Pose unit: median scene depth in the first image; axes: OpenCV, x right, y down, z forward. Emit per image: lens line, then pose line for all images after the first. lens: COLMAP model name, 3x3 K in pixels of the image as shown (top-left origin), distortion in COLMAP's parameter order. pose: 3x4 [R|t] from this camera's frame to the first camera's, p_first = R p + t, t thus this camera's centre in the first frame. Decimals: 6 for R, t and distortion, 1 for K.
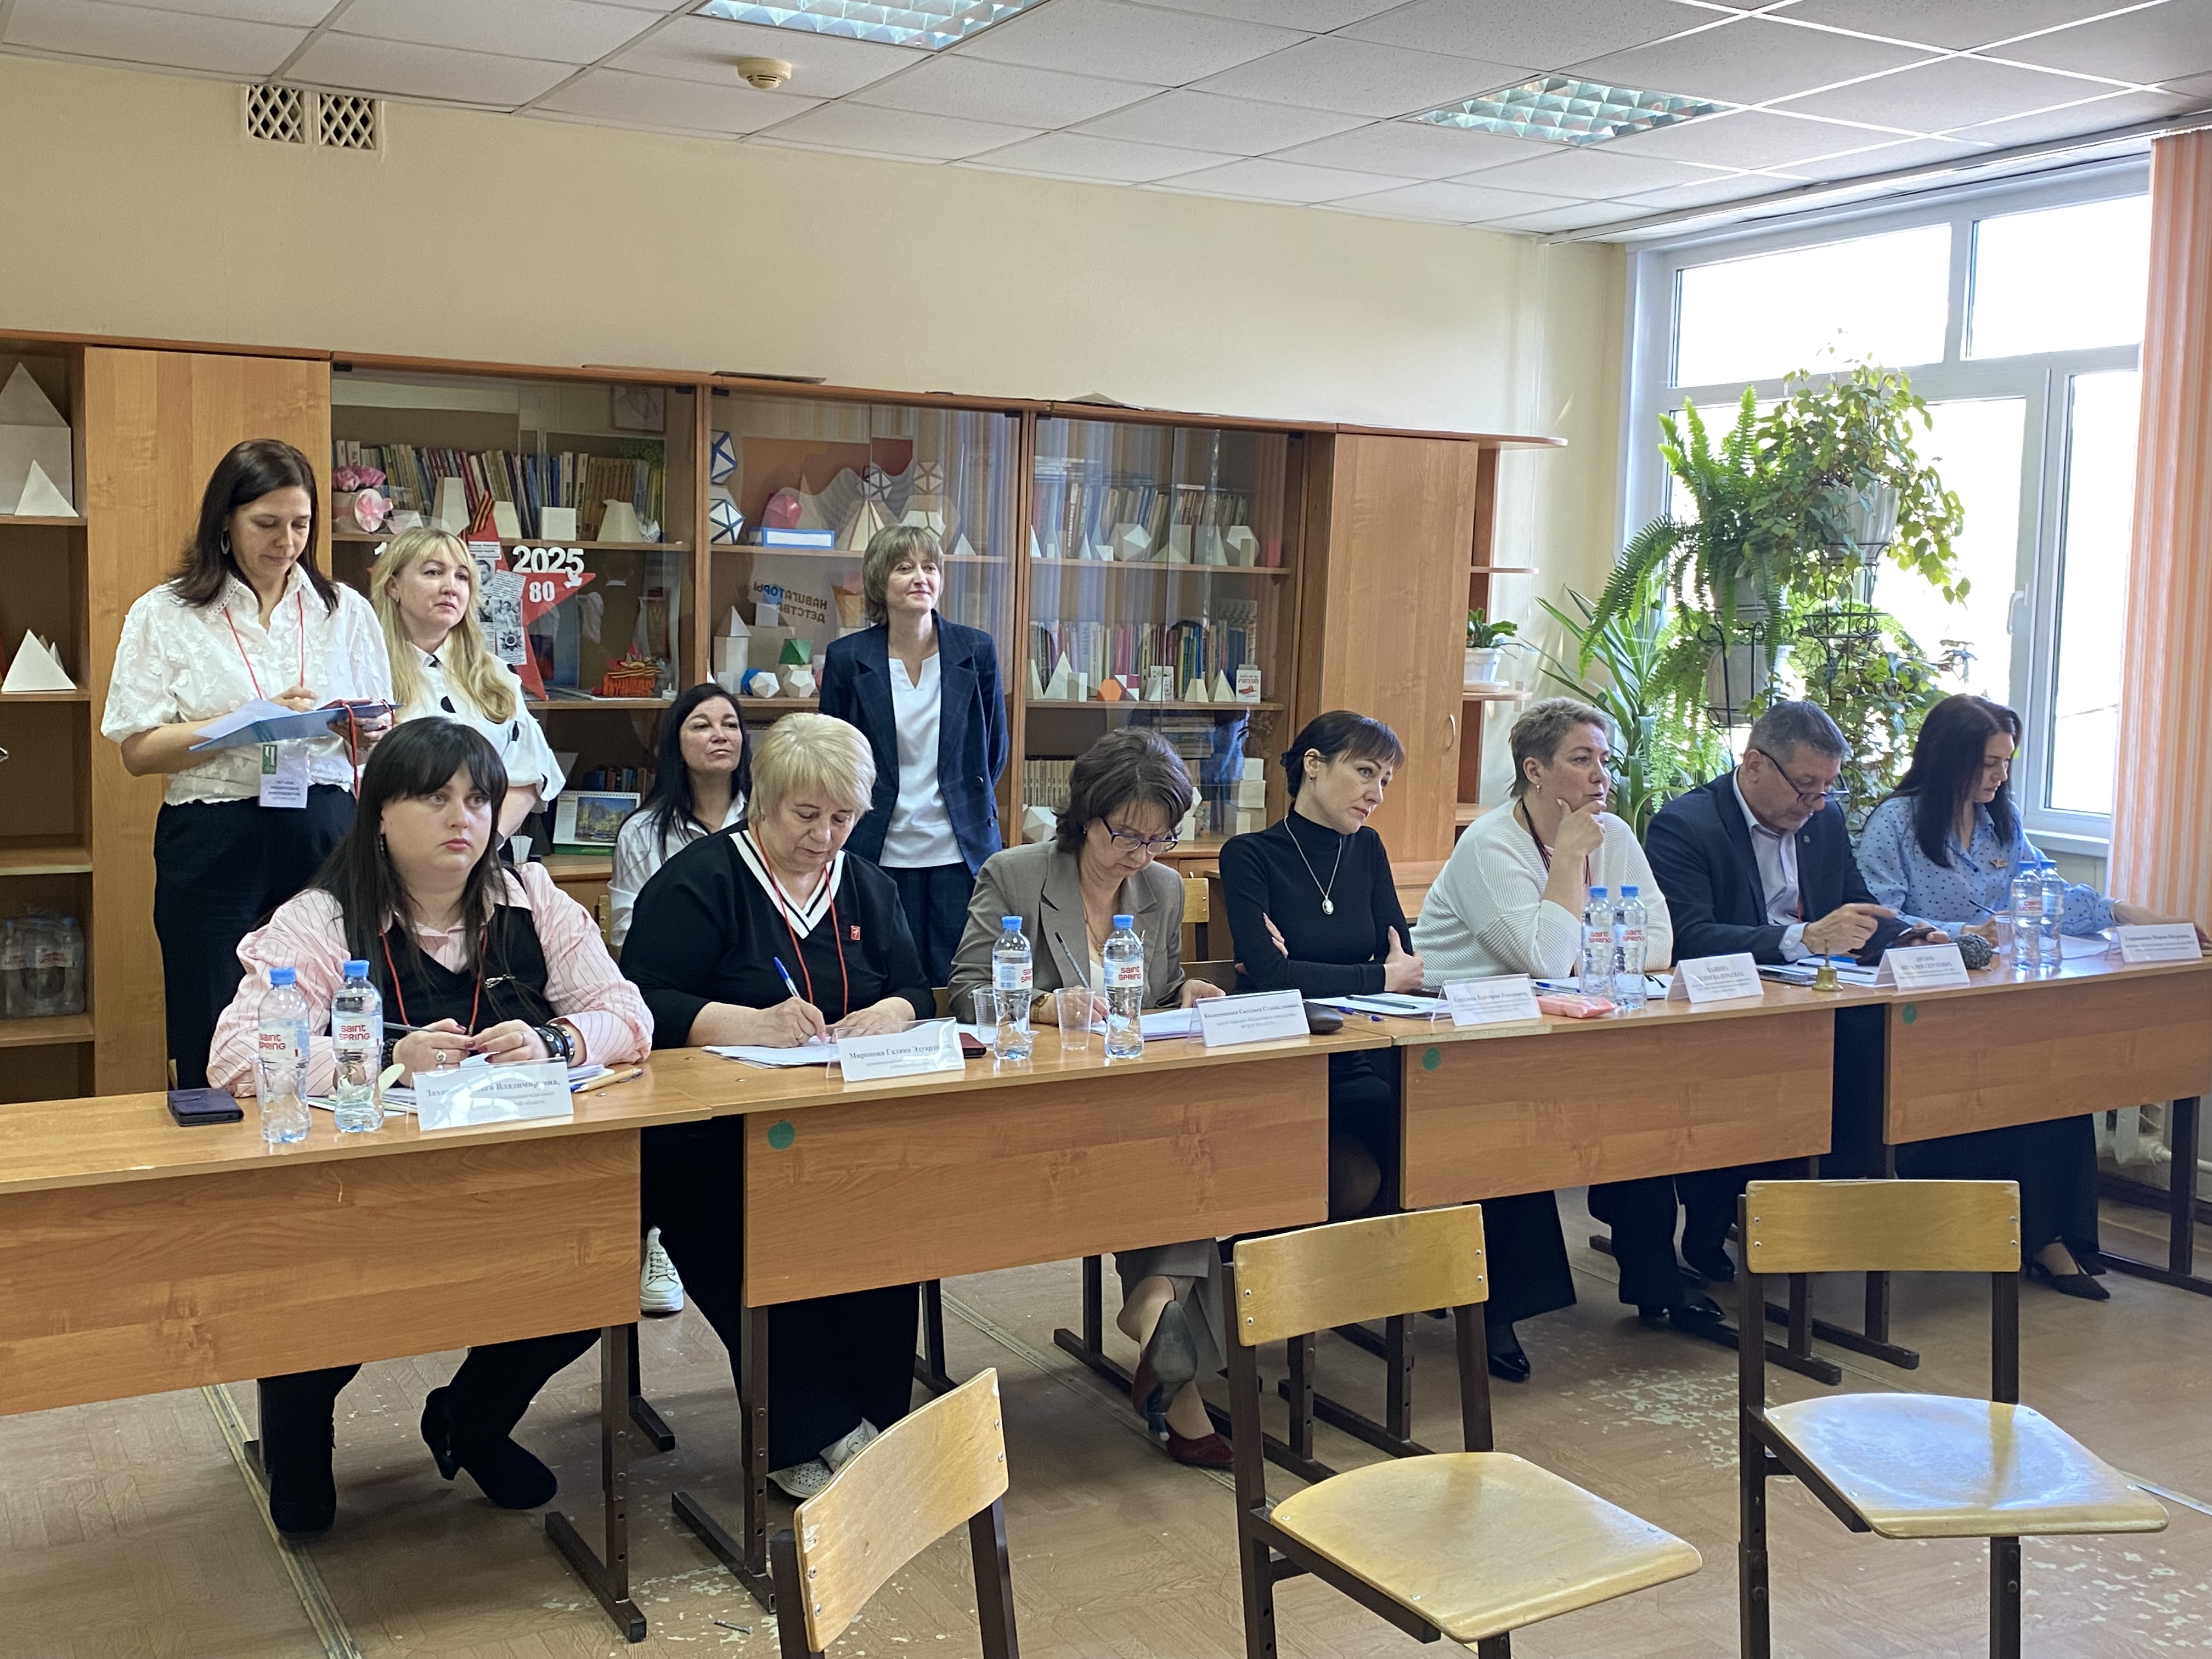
lens RADIAL K [[2240.1, 0, 1106.0], [0, 2240.1, 829.5], [0, 0, 1]] dist [0.075636, -0.155150]
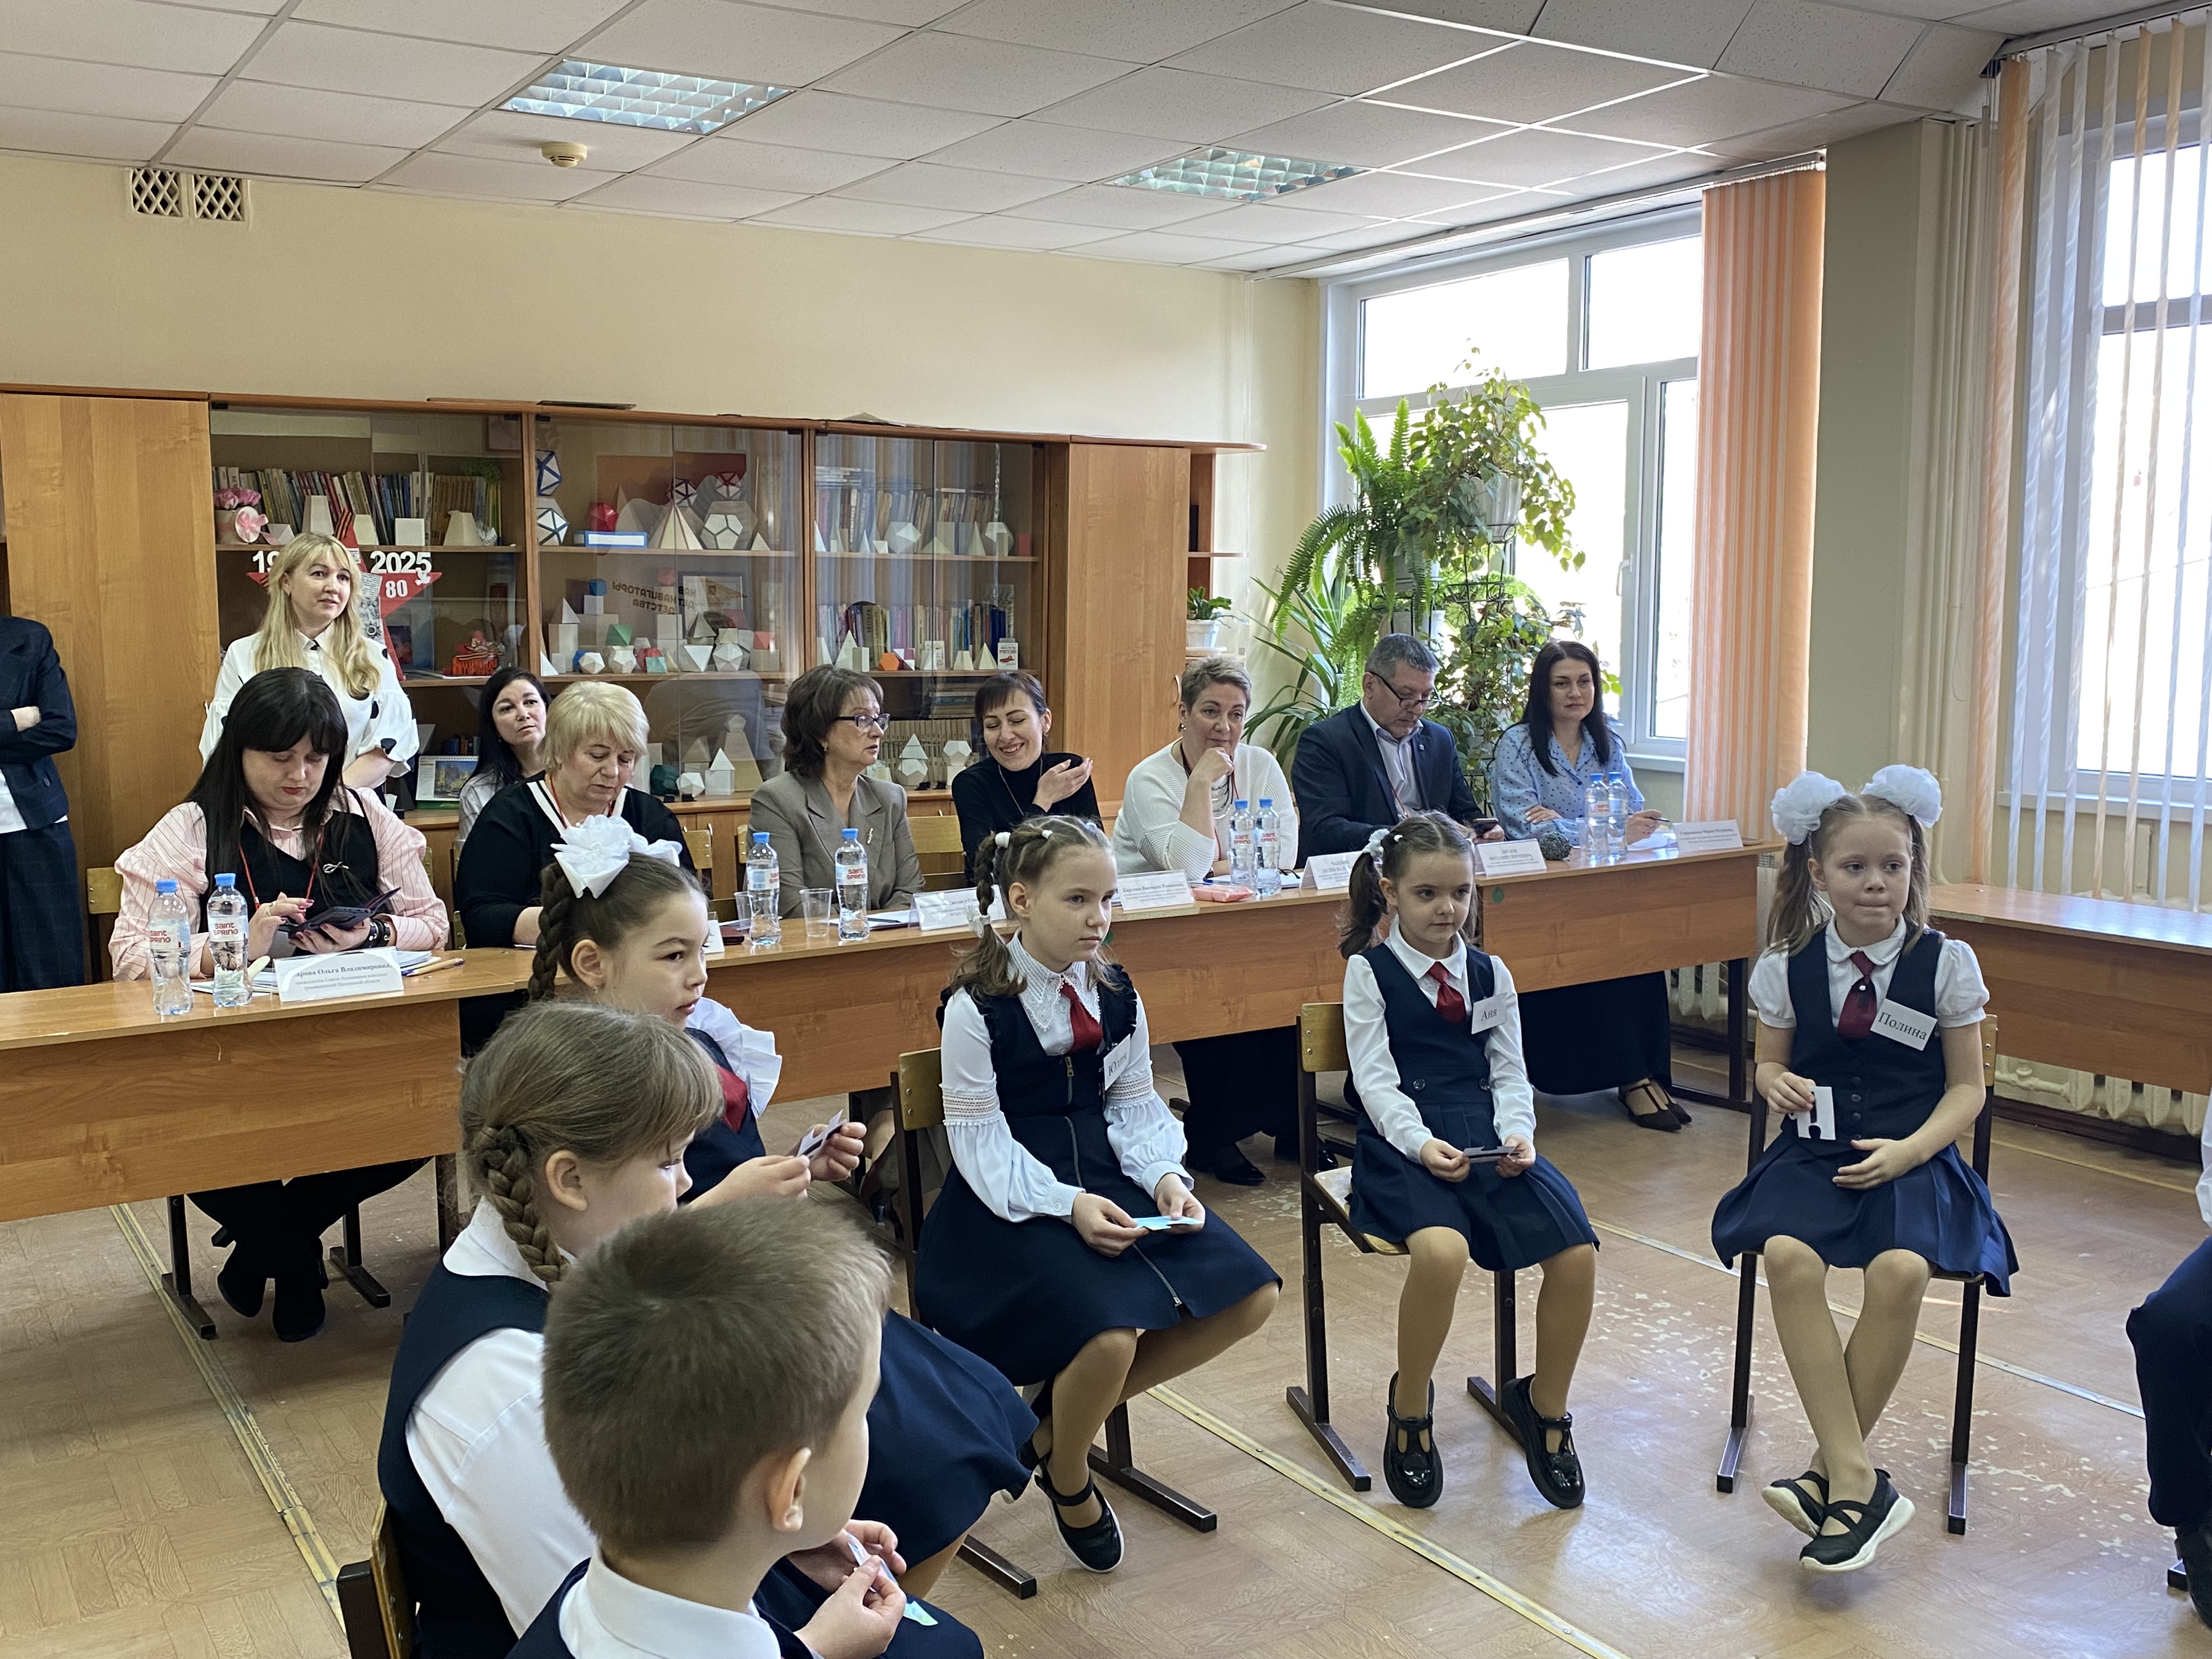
lens RADIAL K [[2013.9, 0, 1071.4], [0, 2013.9, 841.2], [0, 0, 1]] dist [0.060226, -0.111856]
pose [[0.998366, -0.030998, 0.048000, 0.050332], [0.030040, 0.999338, 0.020541, 0.016606], [-0.048605, -0.019065, 0.998636, -0.094382]]
